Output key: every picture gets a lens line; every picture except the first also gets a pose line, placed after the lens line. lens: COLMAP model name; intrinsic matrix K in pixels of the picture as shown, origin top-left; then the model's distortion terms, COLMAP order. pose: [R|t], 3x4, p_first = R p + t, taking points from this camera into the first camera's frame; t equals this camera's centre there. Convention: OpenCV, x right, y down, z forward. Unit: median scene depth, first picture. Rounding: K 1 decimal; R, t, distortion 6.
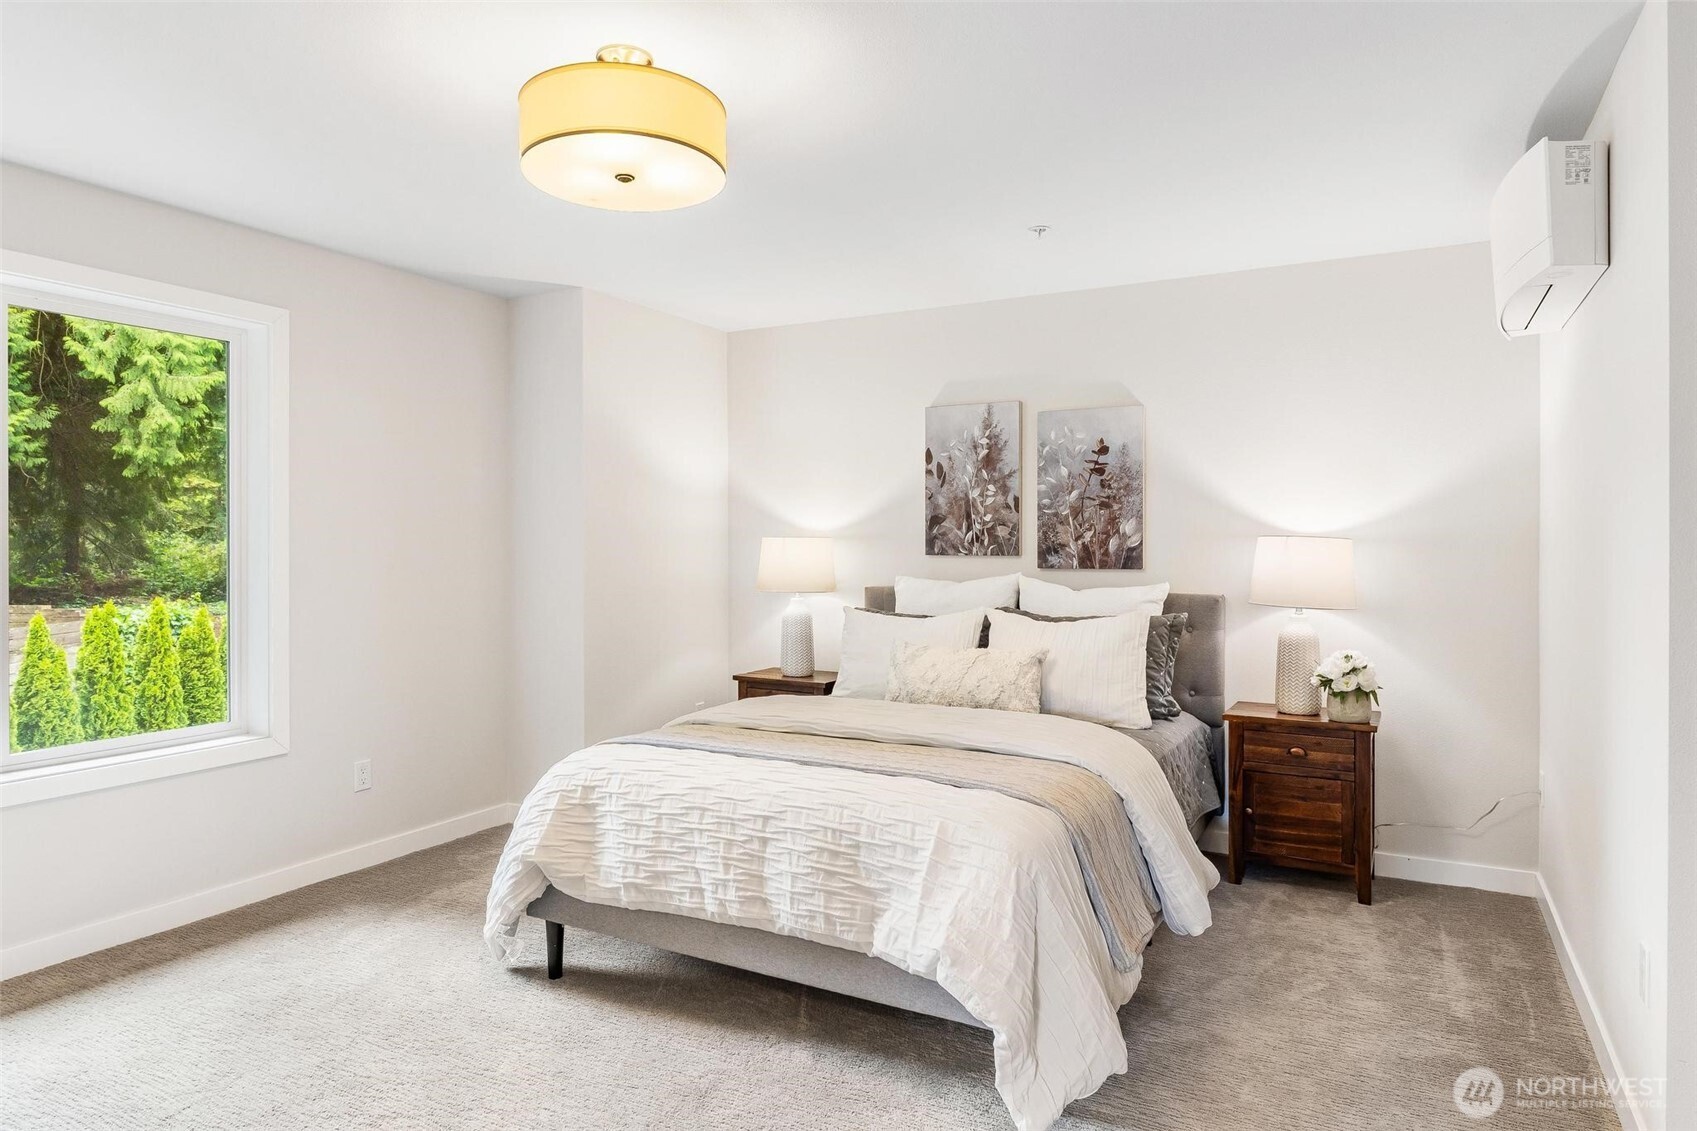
lens RADIAL K [[1006.5, 0, 846.7], [0, 1006.5, 555.0], [0, 0, 1]] dist [-0.006852, 0.000423]
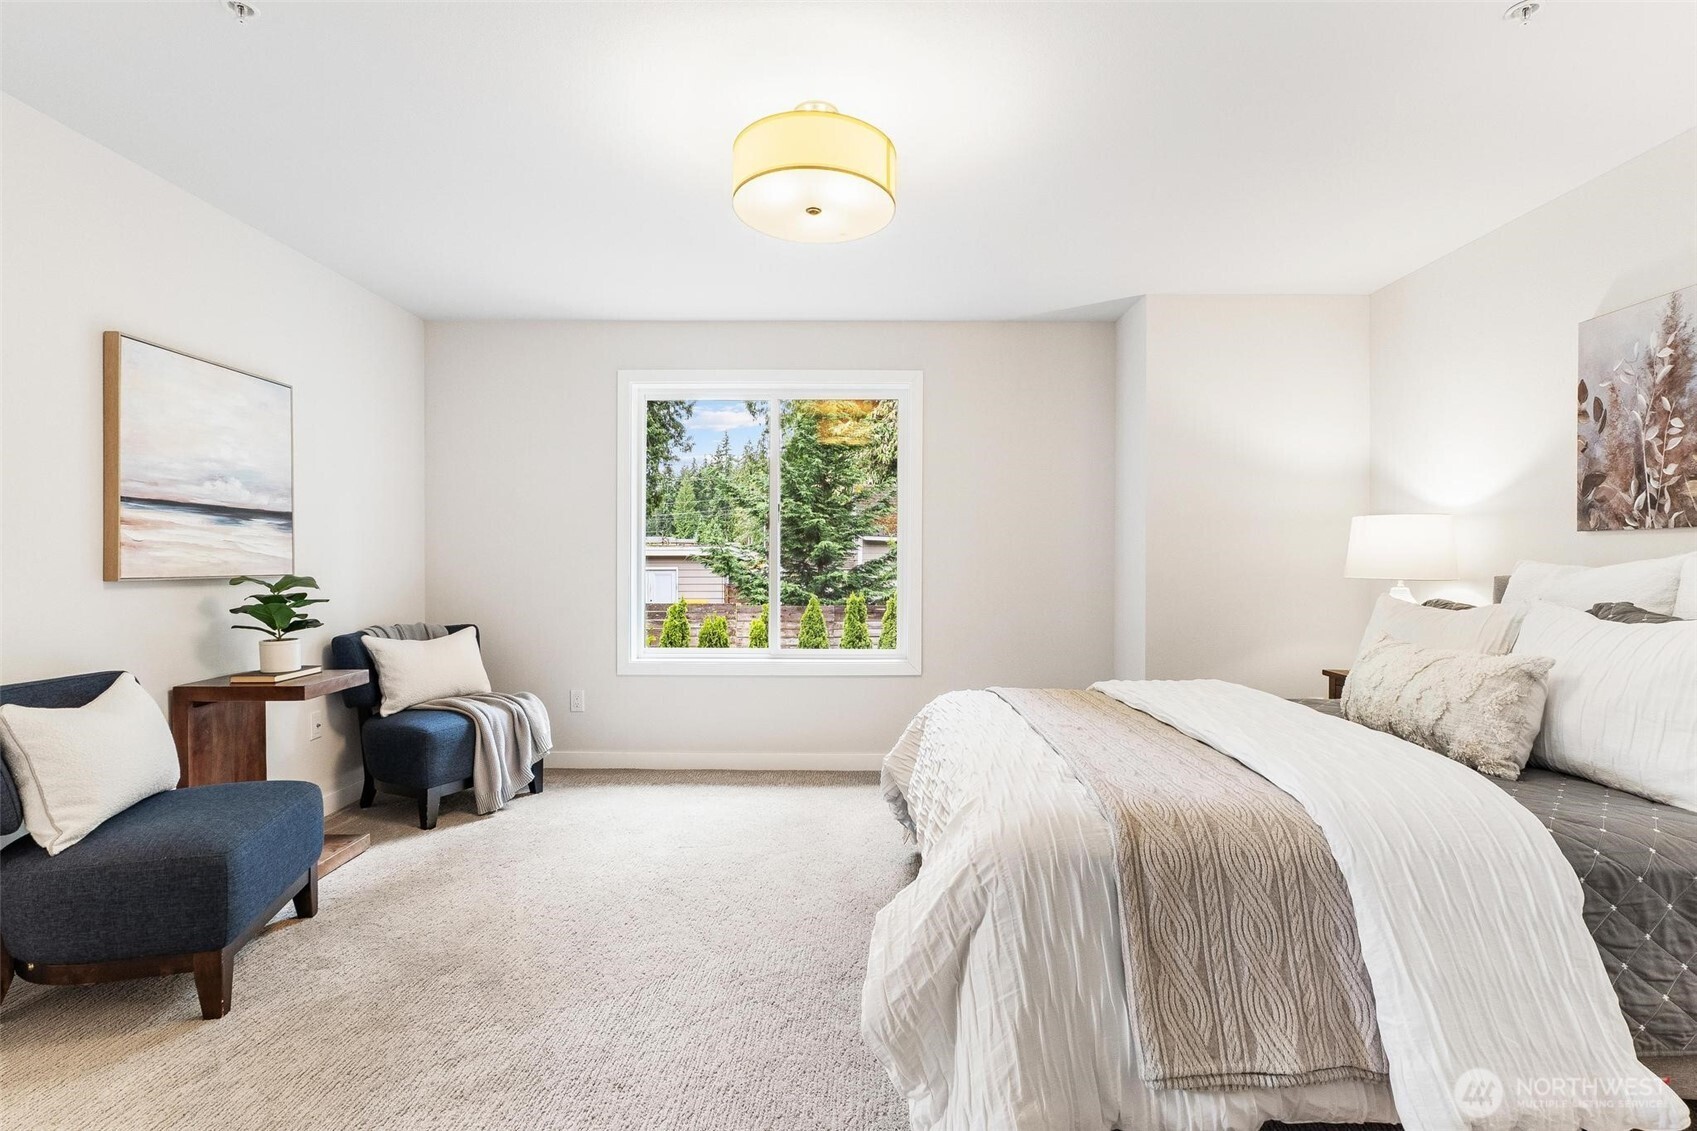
lens RADIAL K [[808.7, 0, 849.2], [0, 808.7, 569.9], [0, 0, 1]] dist [-0.004232, 0.000487]
pose [[0.473684, 0.011389, -0.880621, 0.345931], [-0.010463, 0.999919, 0.007304, 0.029304], [0.880633, 0.005755, 0.473765, 0.285053]]
